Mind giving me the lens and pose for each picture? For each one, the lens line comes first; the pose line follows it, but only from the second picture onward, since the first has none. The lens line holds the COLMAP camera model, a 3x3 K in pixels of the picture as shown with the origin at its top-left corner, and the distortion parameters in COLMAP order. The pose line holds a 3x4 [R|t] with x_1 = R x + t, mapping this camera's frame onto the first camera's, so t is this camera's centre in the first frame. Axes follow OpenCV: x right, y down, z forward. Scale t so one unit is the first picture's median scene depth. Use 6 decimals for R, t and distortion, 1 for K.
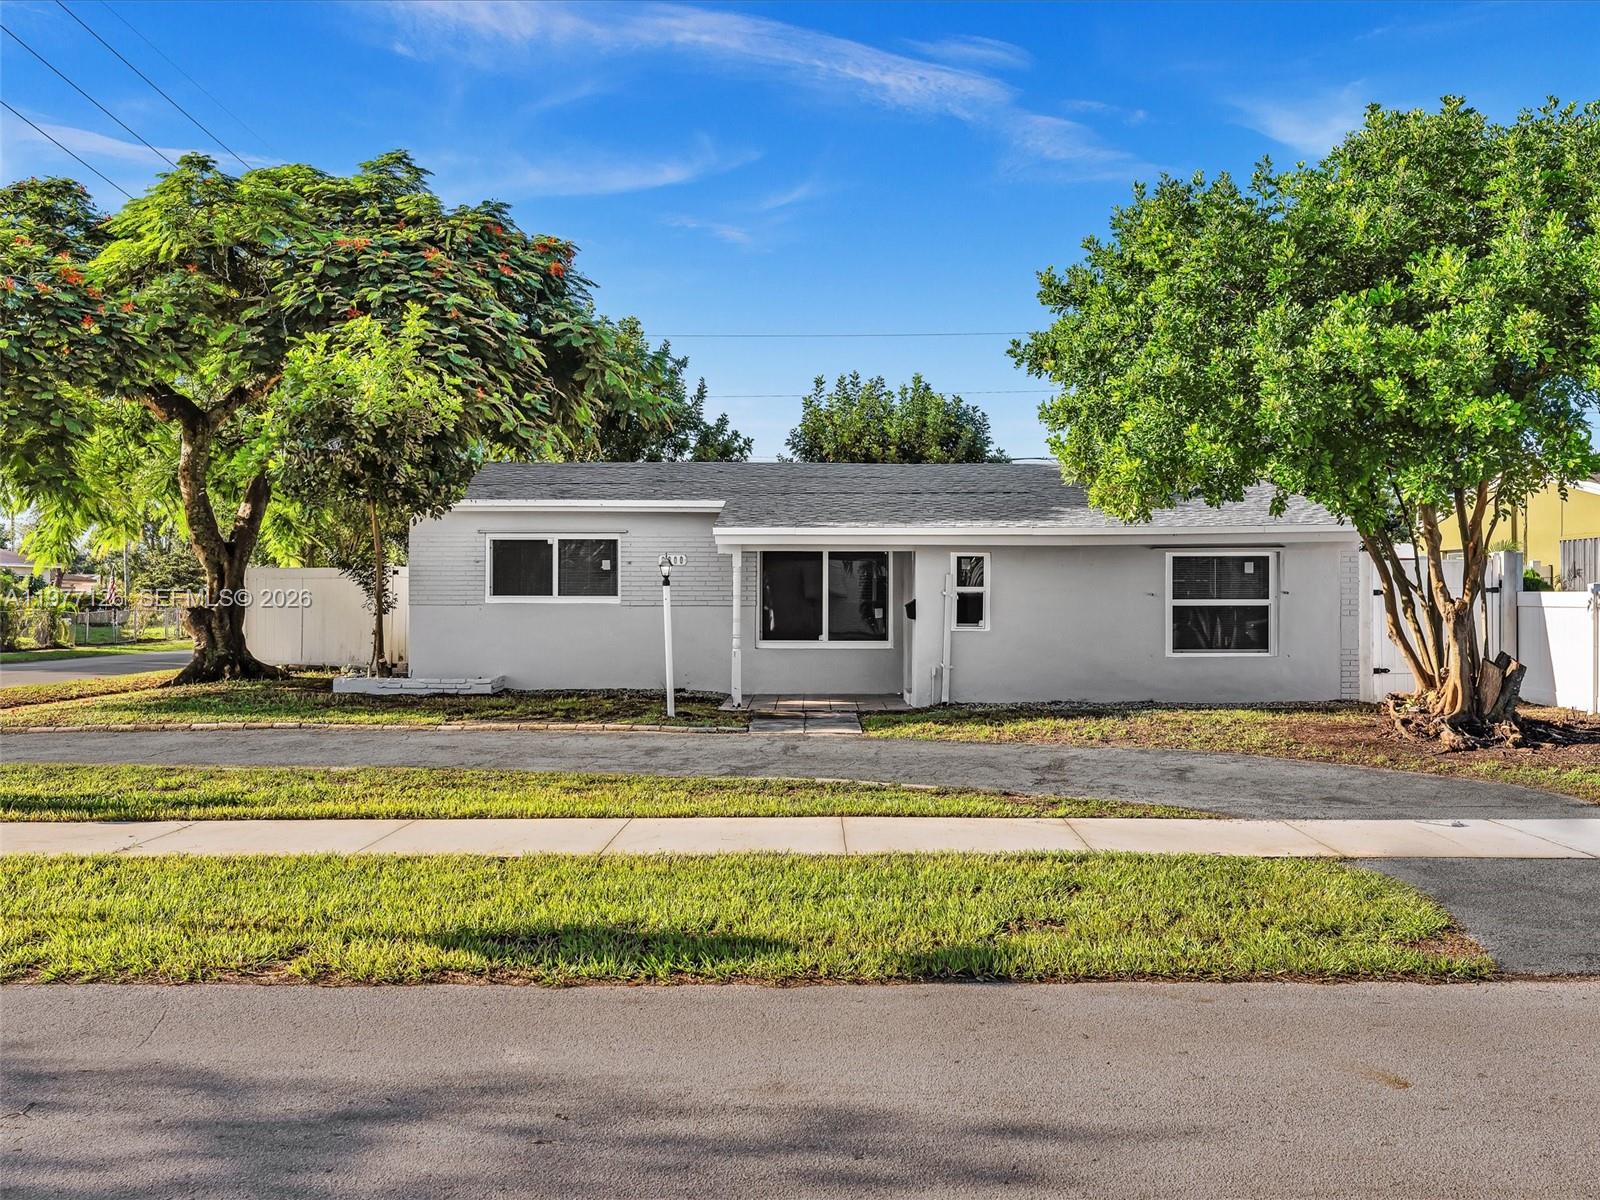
lens RADIAL K [[1522.6, 0, 807.3], [0, 1522.6, 594.0], [0, 0, 1]] dist [0.046403, 0.000000]
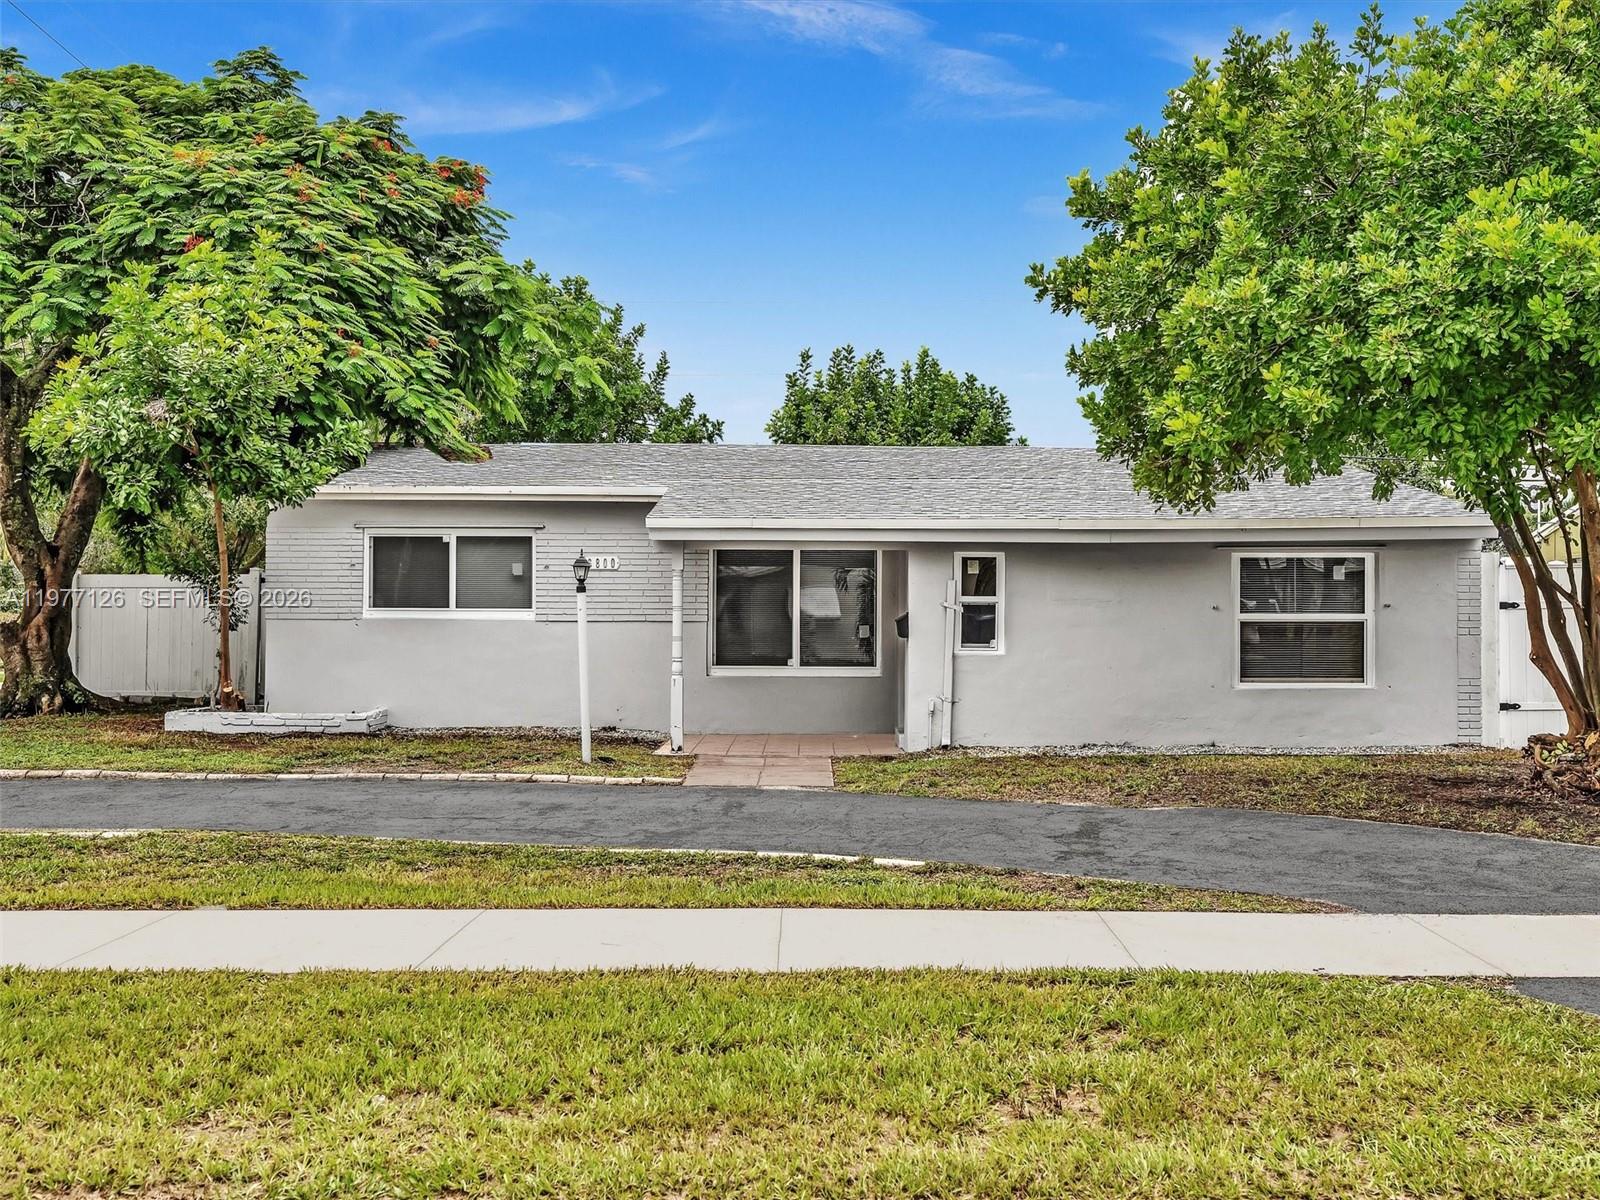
lens RADIAL K [[1754.5, 0, 805.3], [0, 1754.5, 600.9], [0, 0, 1]] dist [0.030548, 0.000000]
pose [[0.999994, 0.003287, -0.000616, 0.018248], [-0.003294, 0.999937, -0.010726, 0.007119], [0.000581, 0.010728, 0.999942, 0.103252]]
